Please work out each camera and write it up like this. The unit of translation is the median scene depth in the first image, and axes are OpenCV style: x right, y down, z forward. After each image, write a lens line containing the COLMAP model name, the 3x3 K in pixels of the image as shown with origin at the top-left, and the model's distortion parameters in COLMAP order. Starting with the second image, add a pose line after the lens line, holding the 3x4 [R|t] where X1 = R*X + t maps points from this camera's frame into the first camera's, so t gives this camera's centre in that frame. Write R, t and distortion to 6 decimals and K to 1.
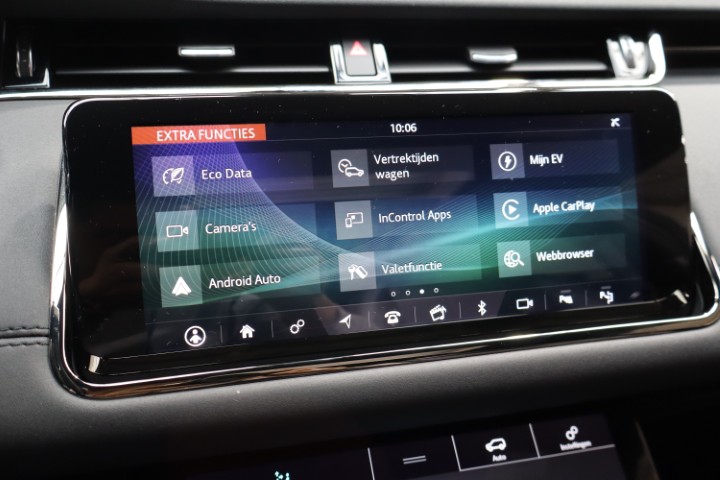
lens RADIAL K [[637.5, 0, 360.0], [0, 637.5, 240.0], [0, 0, 1]] dist [-0.001276, -0.002037]
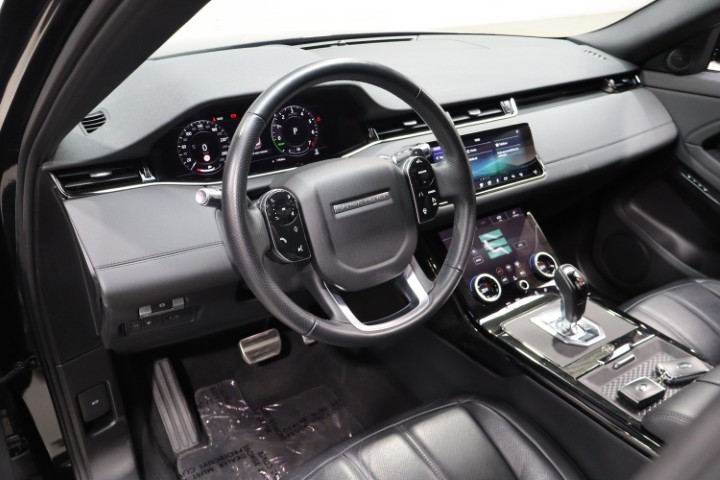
lens RADIAL K [[612.4, 0, 360.0], [0, 612.4, 240.0], [0, 0, 1]] dist [-0.001724, -0.003374]
pose [[0.932845, -0.171119, 0.317047, -1.882625], [0.149253, 0.984490, 0.092210, -0.014567], [-0.327908, -0.038697, 0.943917, -2.376005]]
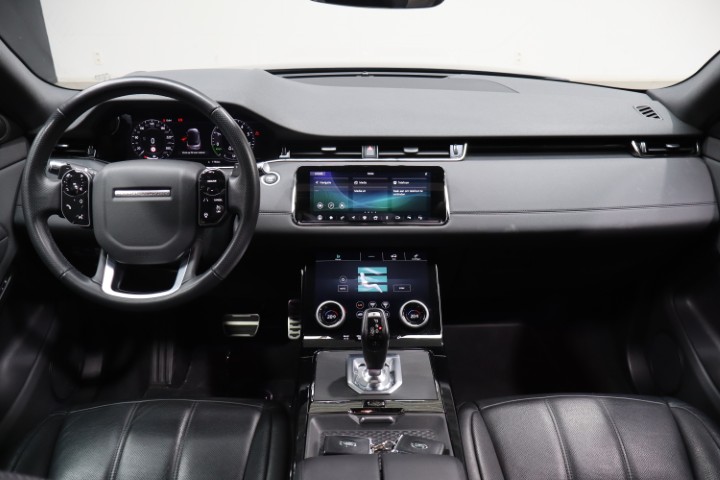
lens RADIAL K [[612.4, 0, 360.0], [0, 612.4, 240.0], [0, 0, 1]] dist [-0.001724, -0.003374]
pose [[0.975762, 0.070412, -0.207199, 0.810707], [-0.067545, 0.997498, 0.020888, 0.170679], [0.208151, -0.006387, 0.978076, -2.784358]]
